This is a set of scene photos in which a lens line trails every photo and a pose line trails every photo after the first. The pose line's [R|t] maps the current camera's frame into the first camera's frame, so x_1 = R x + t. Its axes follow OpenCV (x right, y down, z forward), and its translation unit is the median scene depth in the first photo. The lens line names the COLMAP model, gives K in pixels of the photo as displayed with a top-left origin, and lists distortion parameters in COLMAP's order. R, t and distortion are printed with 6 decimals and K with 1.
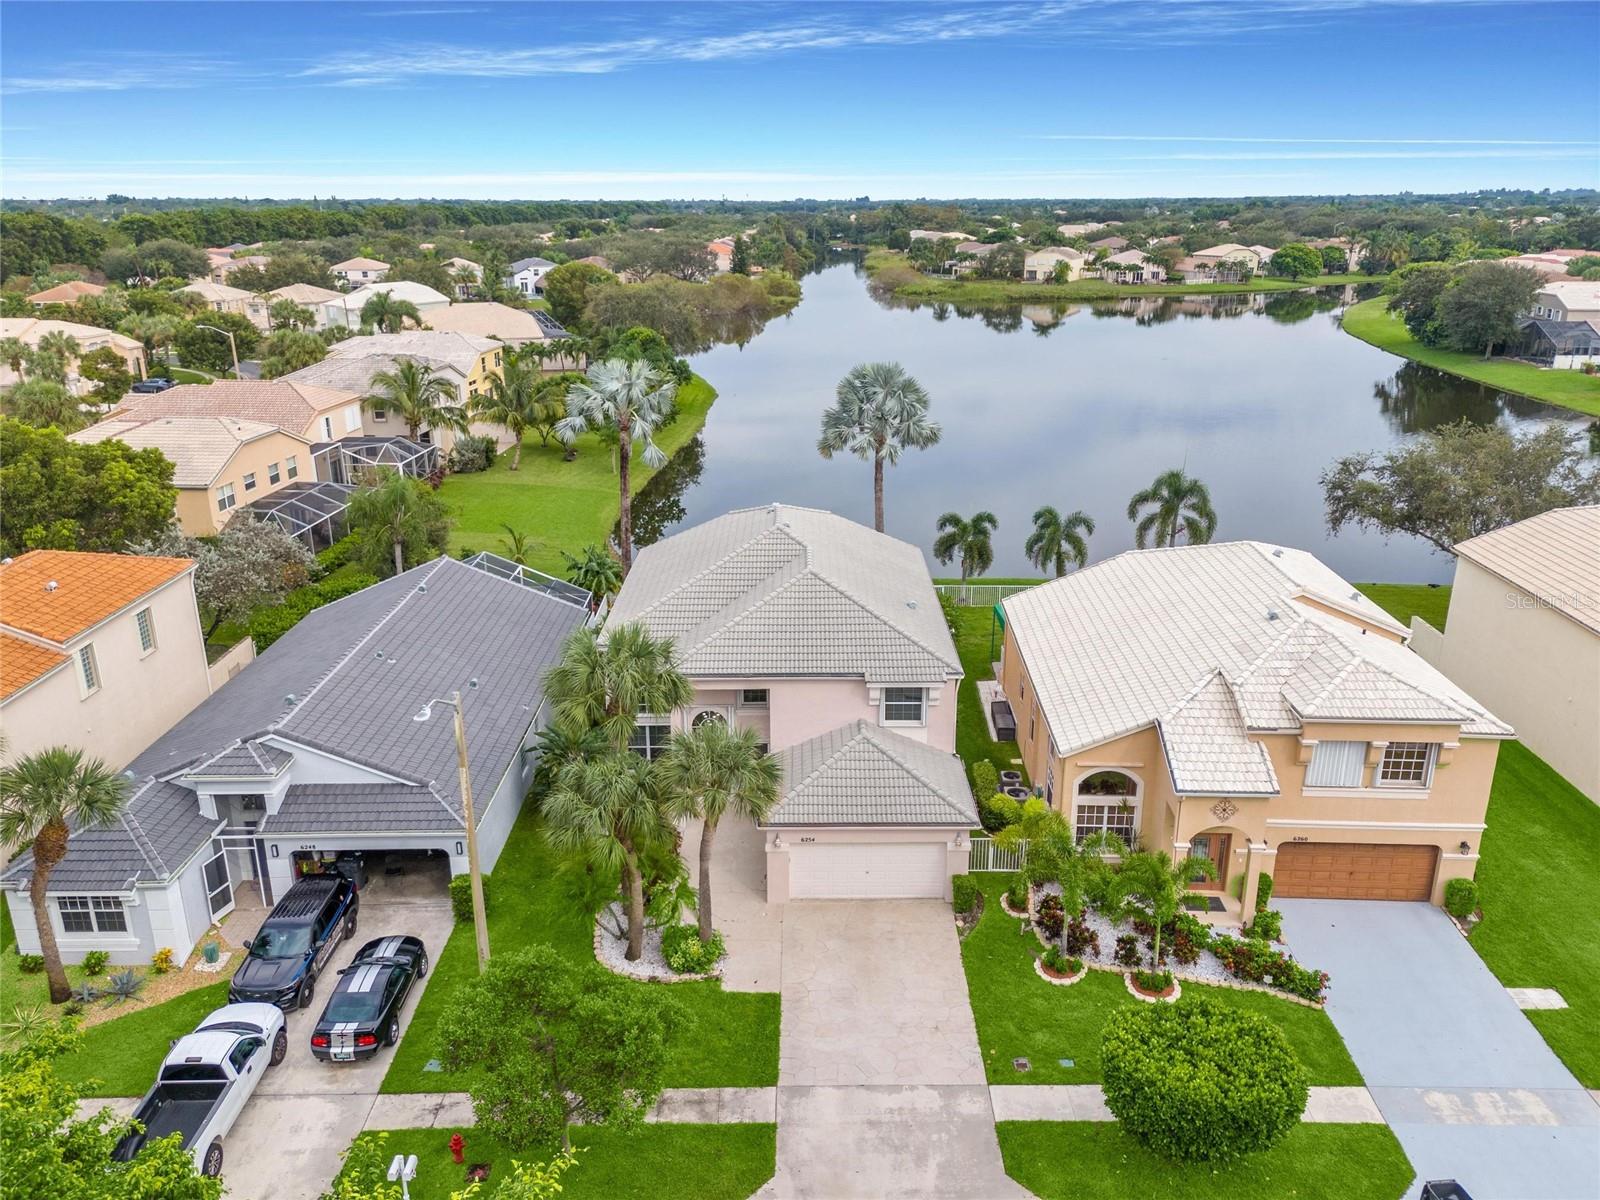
lens RADIAL K [[1171.1, 0, 805.8], [0, 1171.1, 602.6], [0, 0, 1]] dist [0.066977, -0.058643]
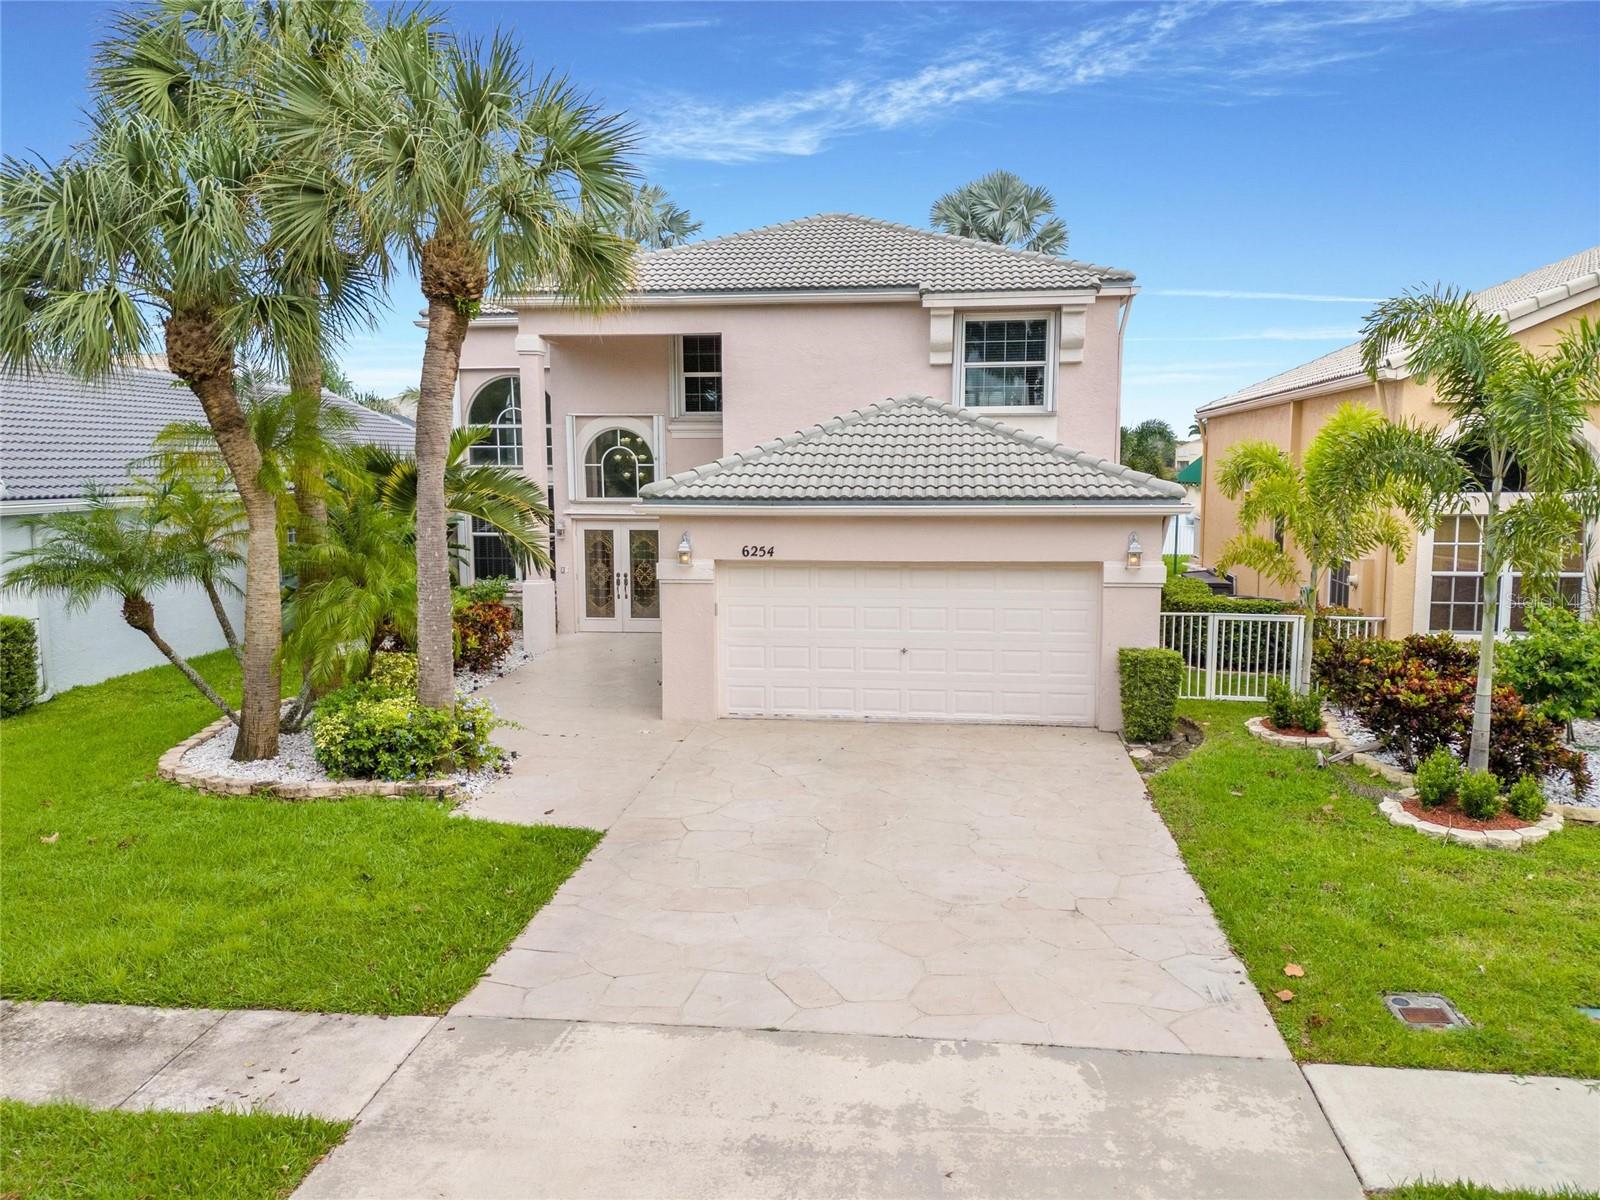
lens RADIAL K [[1174.3, 0, 807.2], [0, 1174.3, 603.1], [0, 0, 1]] dist [0.061332, -0.051657]
pose [[0.992522, 0.014029, -0.121259, 0.068376], [-0.038705, 0.978284, -0.203625, 0.299917], [0.115769, 0.206796, 0.971511, 0.597960]]
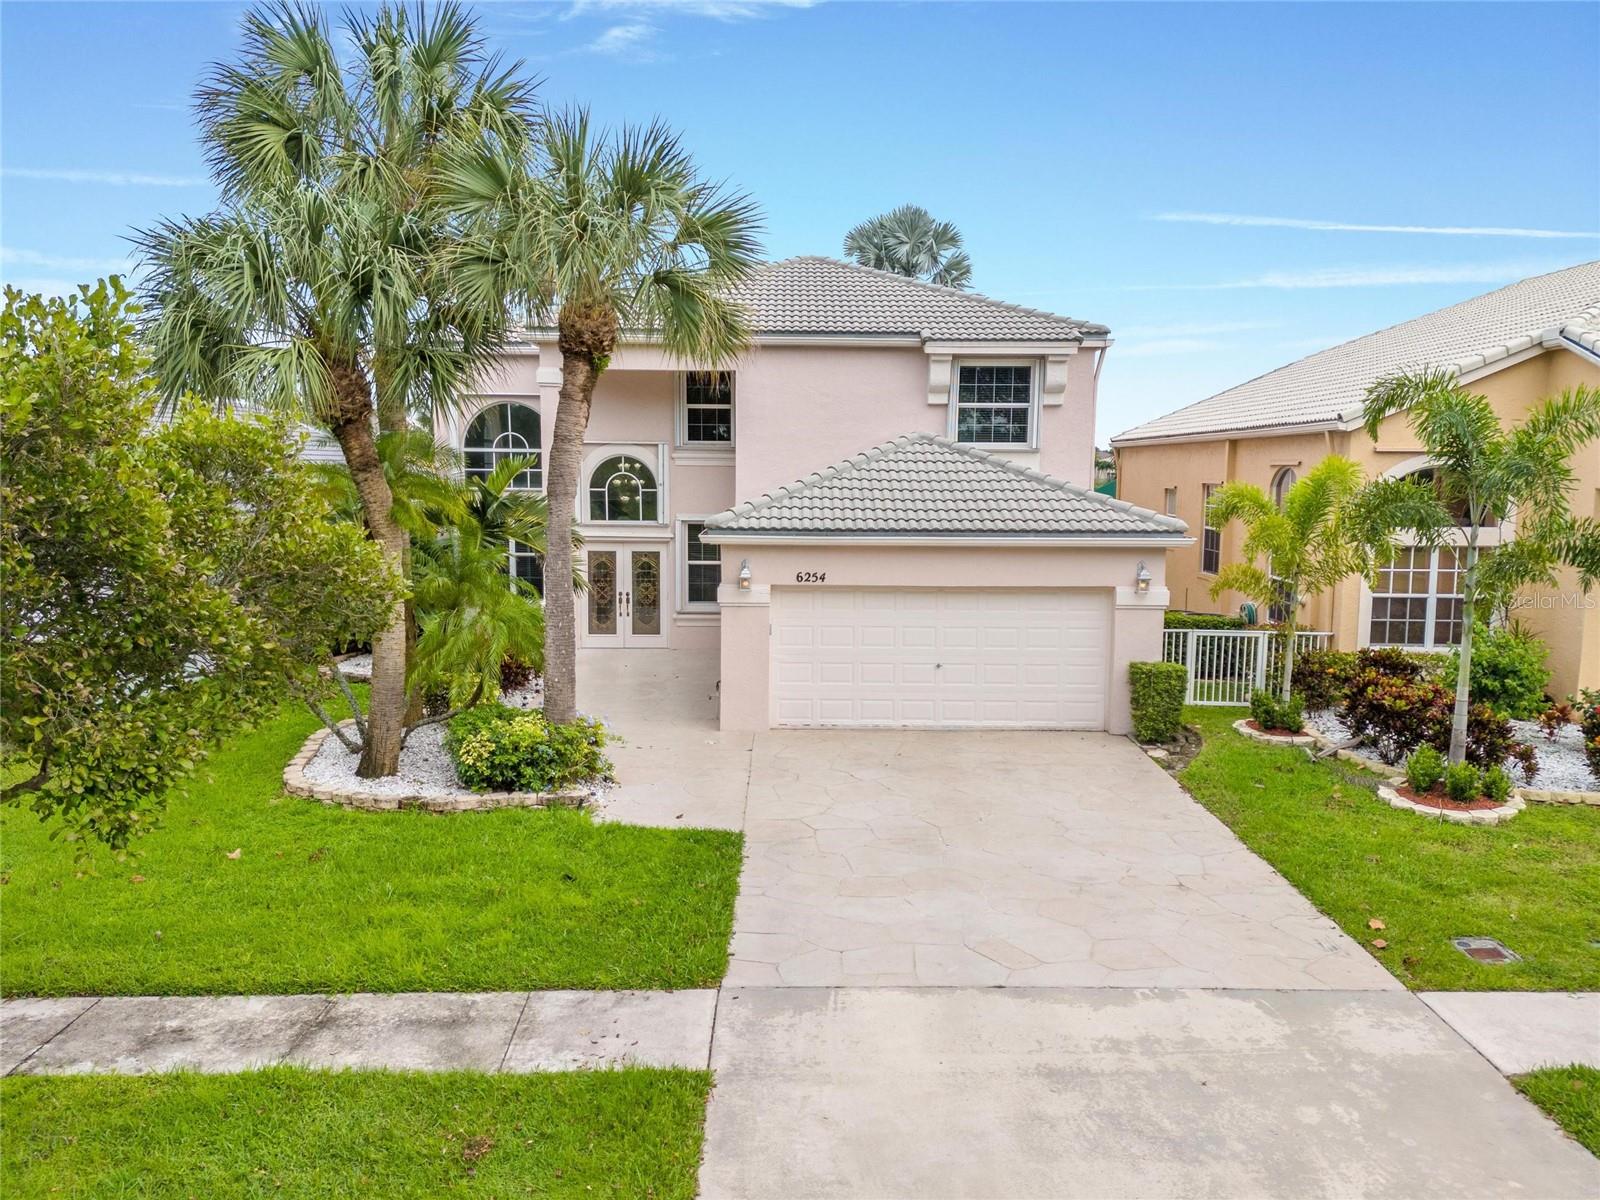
lens RADIAL K [[1171.1, 0, 805.8], [0, 1171.1, 602.6], [0, 0, 1]] dist [0.066977, -0.058643]
pose [[0.999885, 0.009491, 0.011838, -0.005492], [-0.006783, 0.977513, -0.210766, 0.304132], [-0.013572, 0.210662, 0.977465, 0.551240]]
